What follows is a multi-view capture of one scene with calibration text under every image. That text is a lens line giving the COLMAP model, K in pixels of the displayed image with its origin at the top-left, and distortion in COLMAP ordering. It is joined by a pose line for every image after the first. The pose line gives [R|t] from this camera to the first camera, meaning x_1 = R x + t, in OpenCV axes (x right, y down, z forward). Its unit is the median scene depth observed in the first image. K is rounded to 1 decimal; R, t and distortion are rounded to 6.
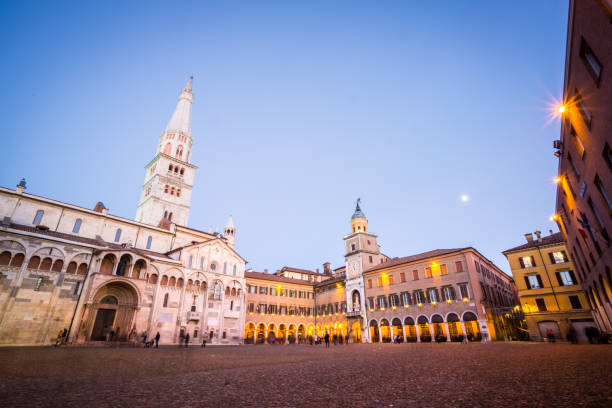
lens RADIAL K [[314.1, 0, 319.2], [0, 314.1, 196.2], [0, 0, 1]] dist [-0.071339, 0.026329]
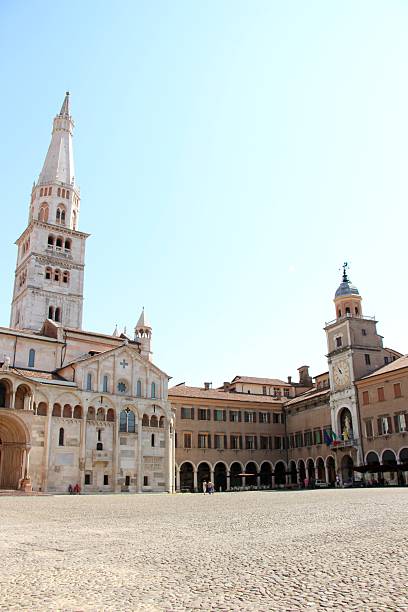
lens RADIAL K [[536.9, 0, 236.1], [0, 536.9, 306.9], [0, 0, 1]] dist [-0.142505, -0.001656]
pose [[0.988718, -0.066231, -0.134349, 0.082452], [0.080449, 0.991389, 0.103322, -0.052290], [0.126349, -0.112965, 0.985533, -0.117319]]
